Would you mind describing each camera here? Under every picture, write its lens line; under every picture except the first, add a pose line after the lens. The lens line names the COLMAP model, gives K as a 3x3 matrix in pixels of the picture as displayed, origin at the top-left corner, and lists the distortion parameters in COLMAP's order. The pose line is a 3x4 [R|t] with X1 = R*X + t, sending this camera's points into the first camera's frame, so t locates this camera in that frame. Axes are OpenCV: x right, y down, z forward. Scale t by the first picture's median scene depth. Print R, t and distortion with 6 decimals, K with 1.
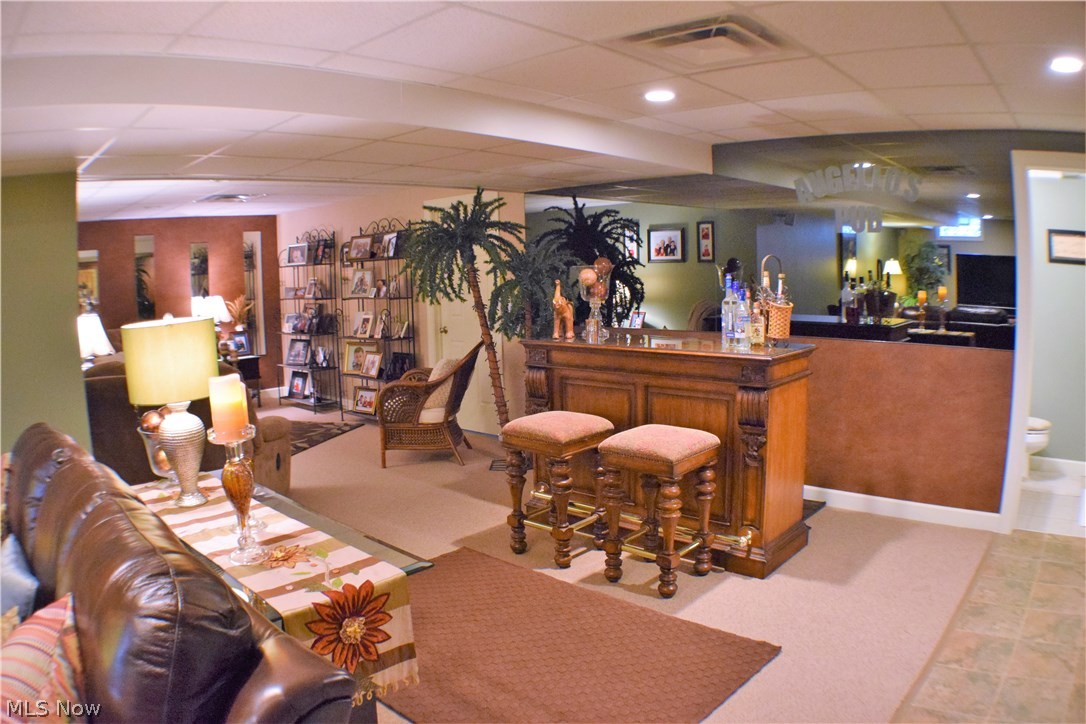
lens RADIAL K [[753.8, 0, 544.7], [0, 753.8, 367.0], [0, 0, 1]] dist [-0.322380, 0.083642]
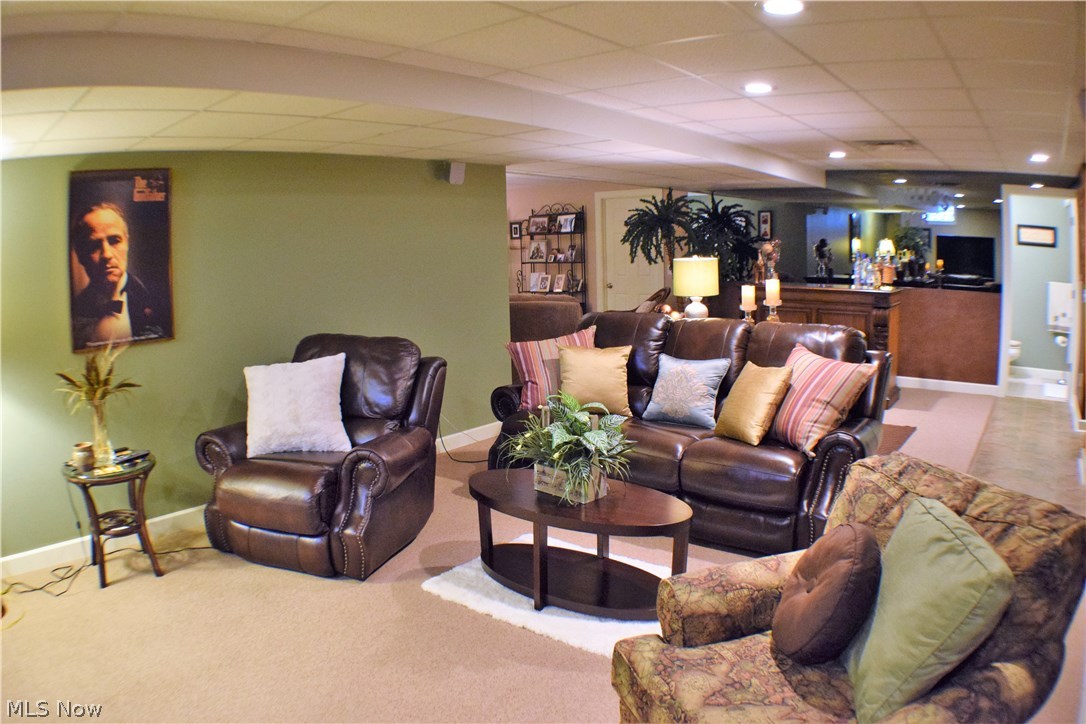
lens RADIAL K [[753.8, 0, 544.7], [0, 753.8, 367.0], [0, 0, 1]] dist [-0.322380, 0.083642]
pose [[0.997444, -0.011959, 0.070446, -0.452775], [0.009908, 0.999519, 0.029392, 0.075365], [-0.070763, -0.028619, 0.997082, -0.483582]]
